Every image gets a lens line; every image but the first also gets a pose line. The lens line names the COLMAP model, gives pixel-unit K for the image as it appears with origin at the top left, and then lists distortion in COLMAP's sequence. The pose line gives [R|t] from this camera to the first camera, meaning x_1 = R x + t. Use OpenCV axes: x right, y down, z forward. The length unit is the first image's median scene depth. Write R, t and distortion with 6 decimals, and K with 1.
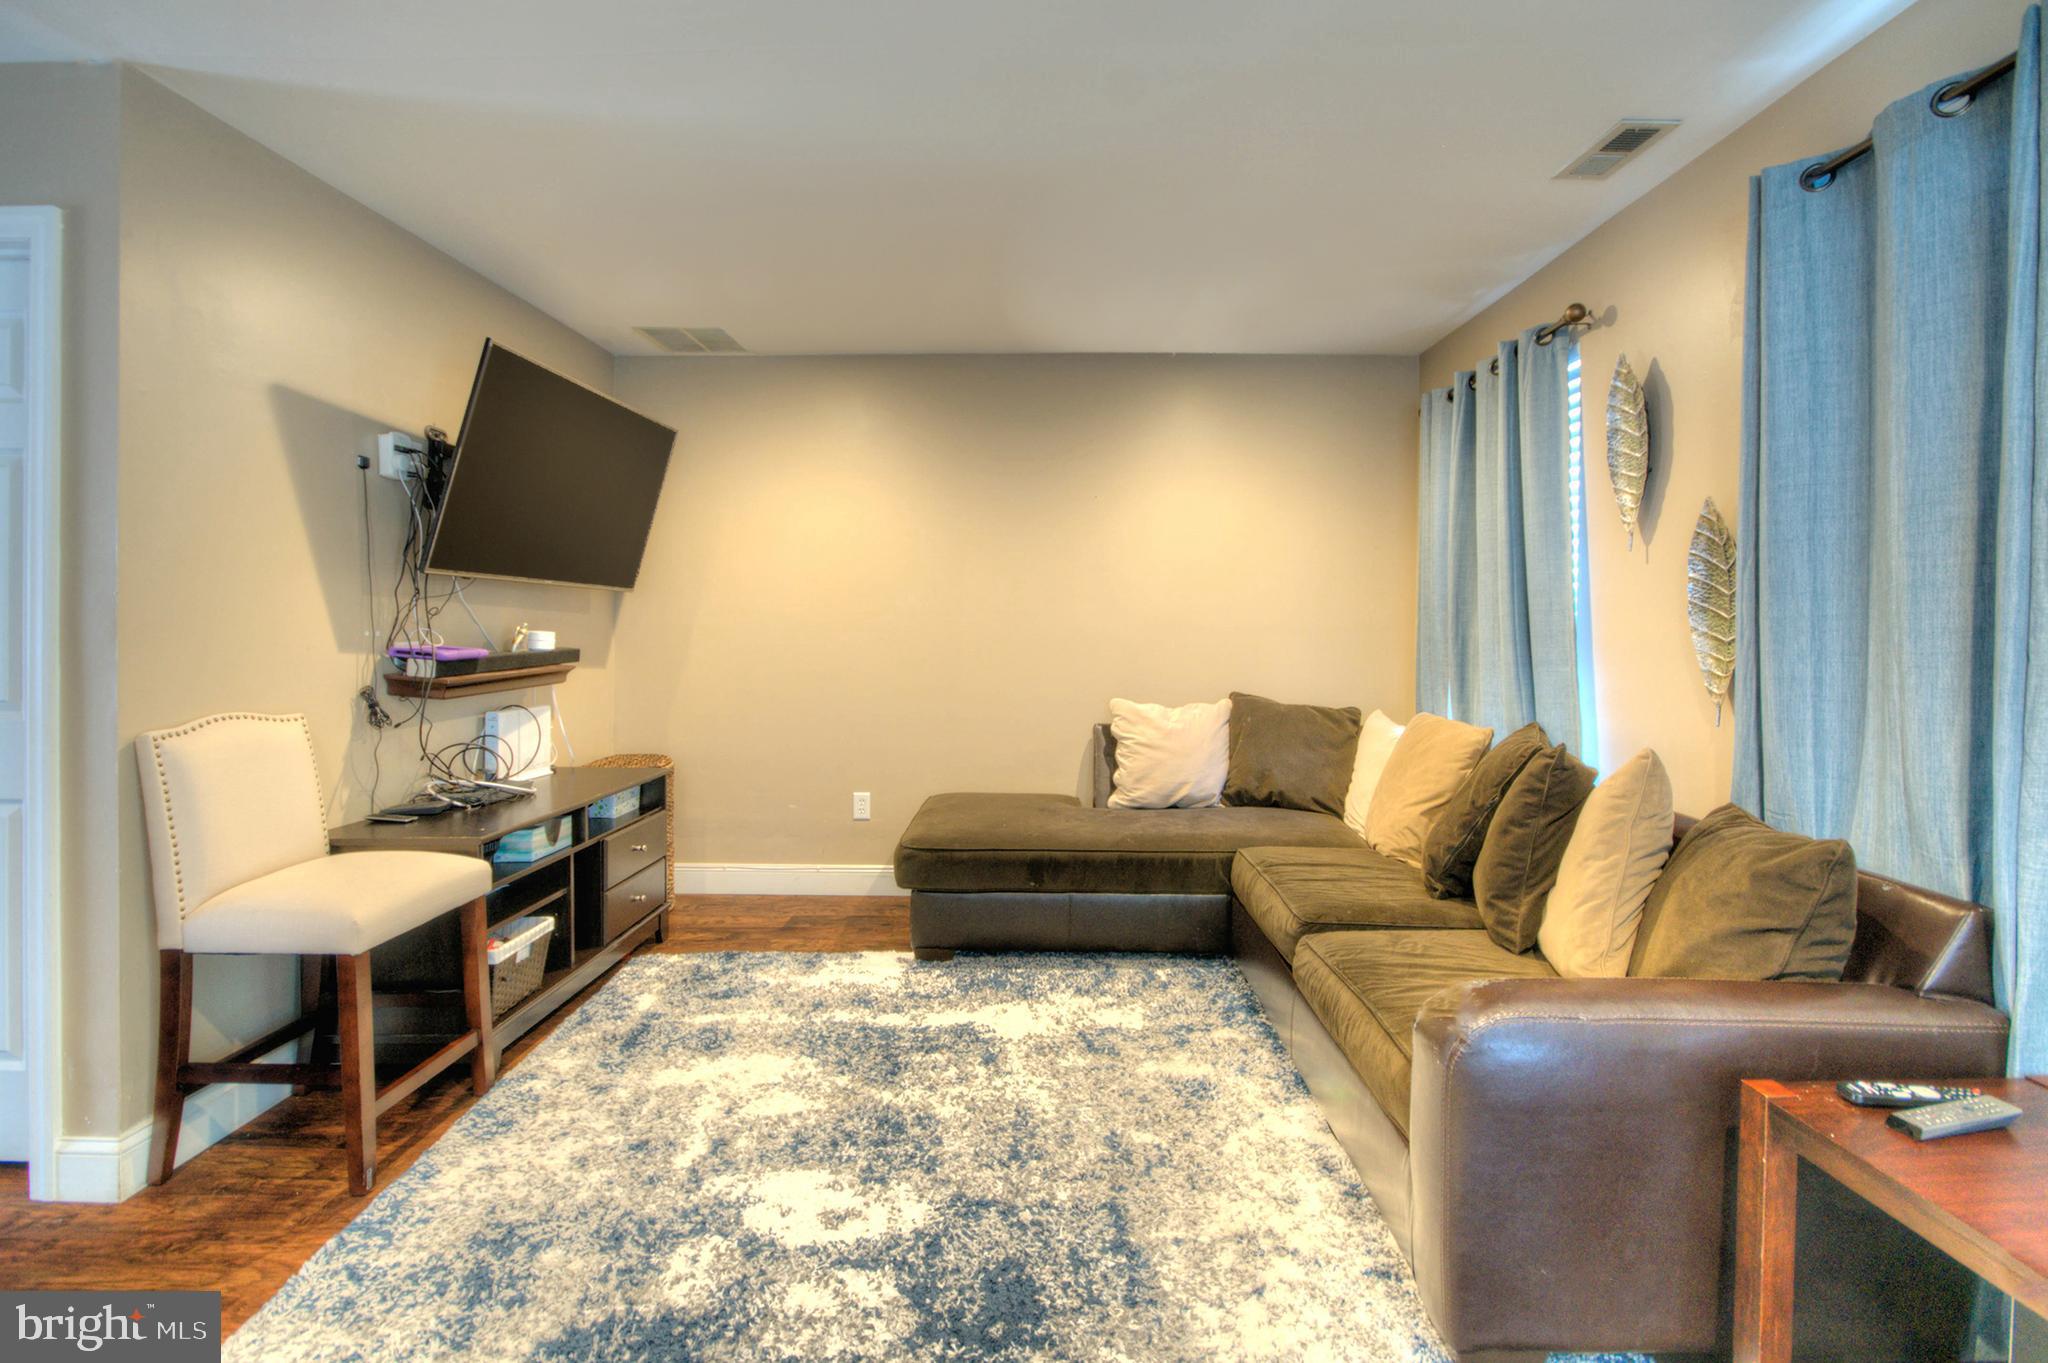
lens RADIAL K [[940.2, 0, 1024.8], [0, 940.2, 618.8], [0, 0, 1]] dist [-0.000342, 0.000000]
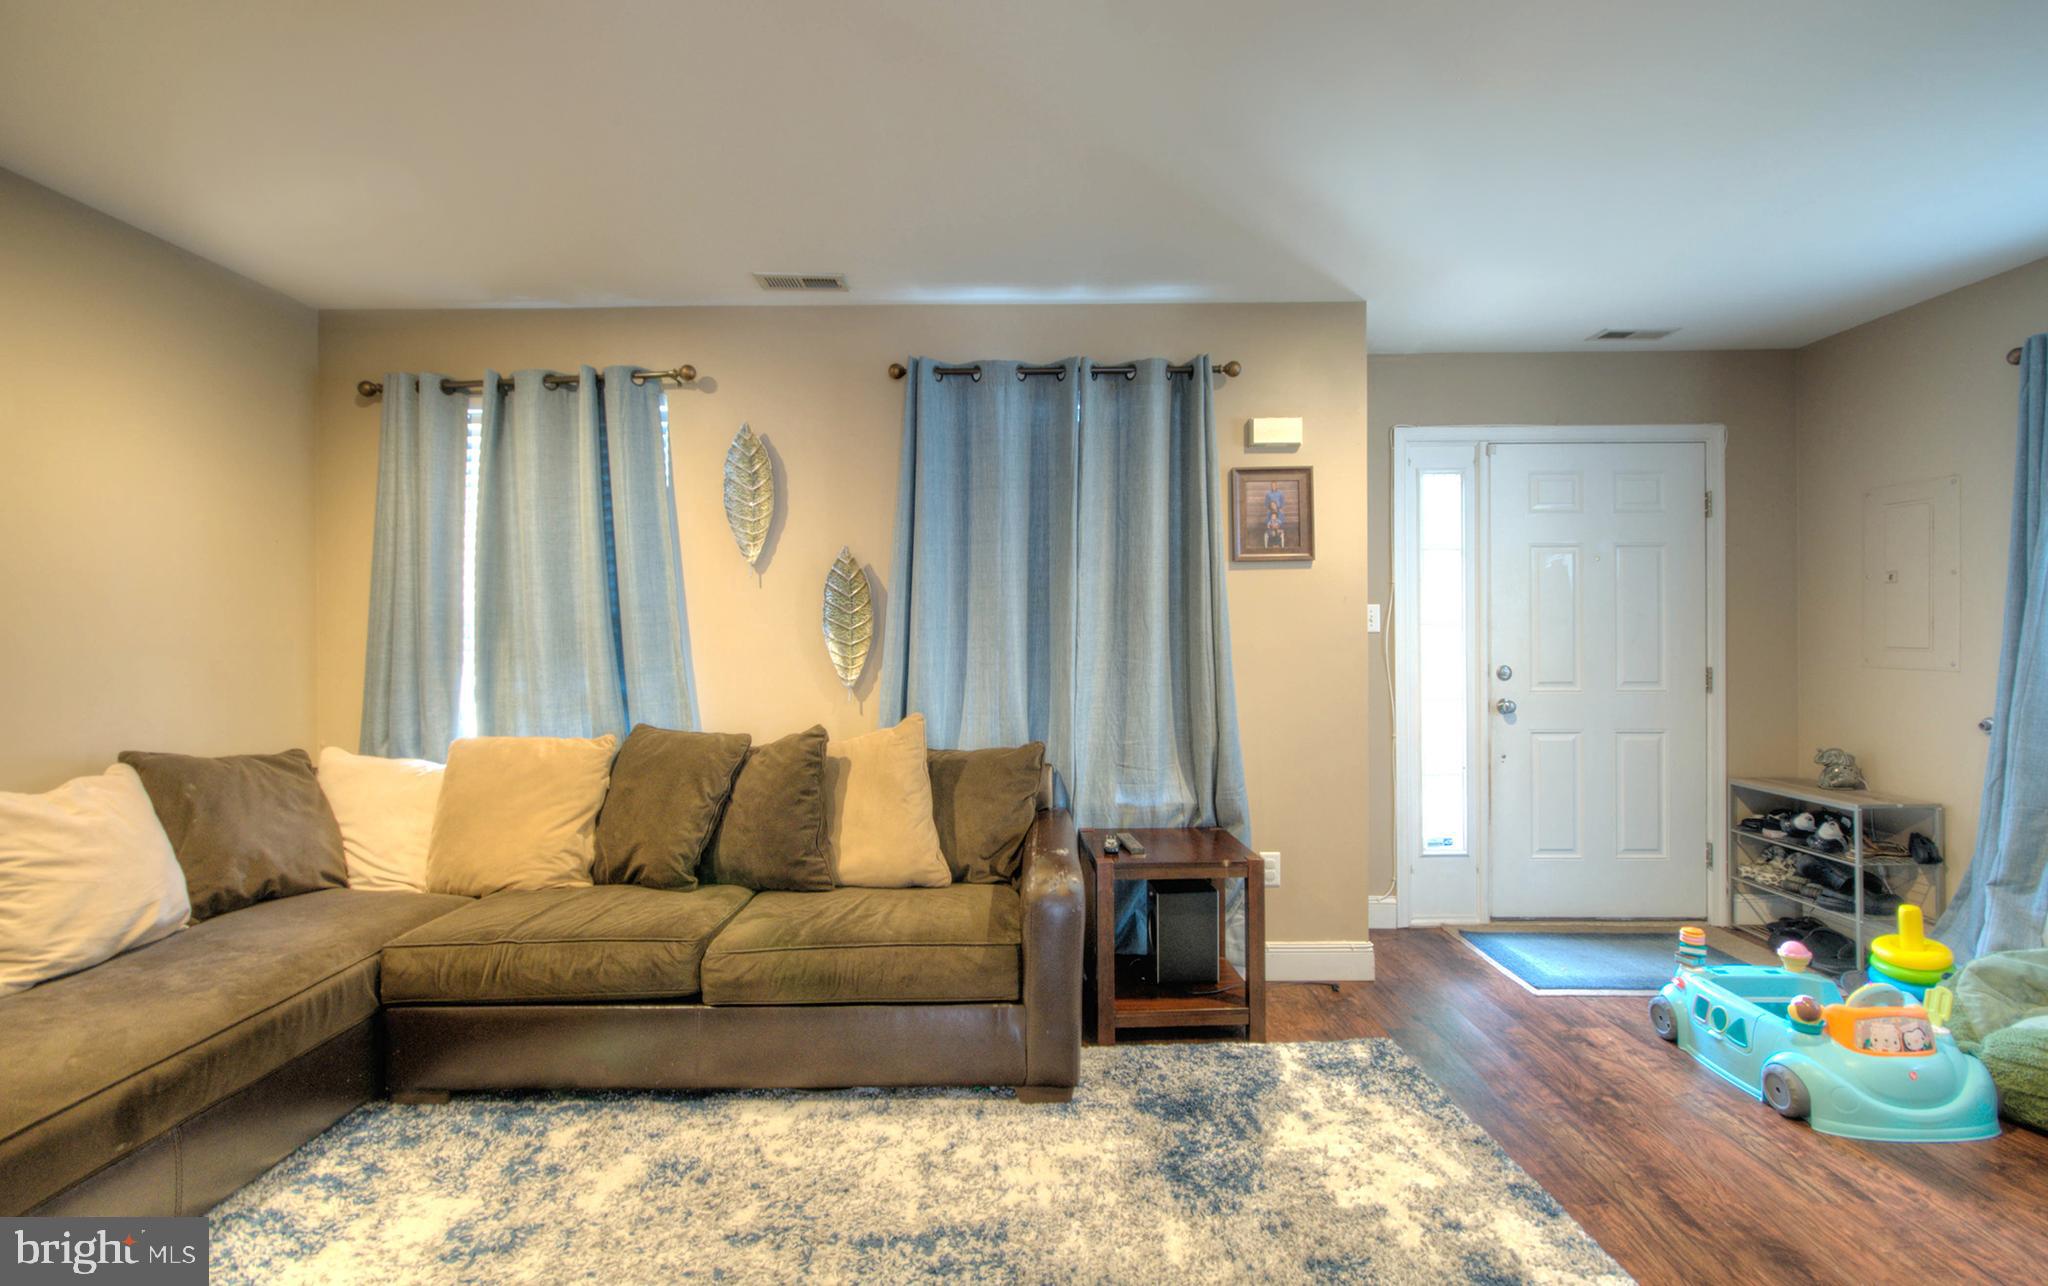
lens RADIAL K [[931.8, 0, 1054.0], [0, 931.8, 617.4], [0, 0, 1]] dist [-0.001265, -0.000713]
pose [[-0.026042, 0.006065, 0.999642, -0.590699], [0.006891, 0.999959, -0.005888, -0.005598], [-0.999637, 0.006736, -0.026082, 0.561973]]
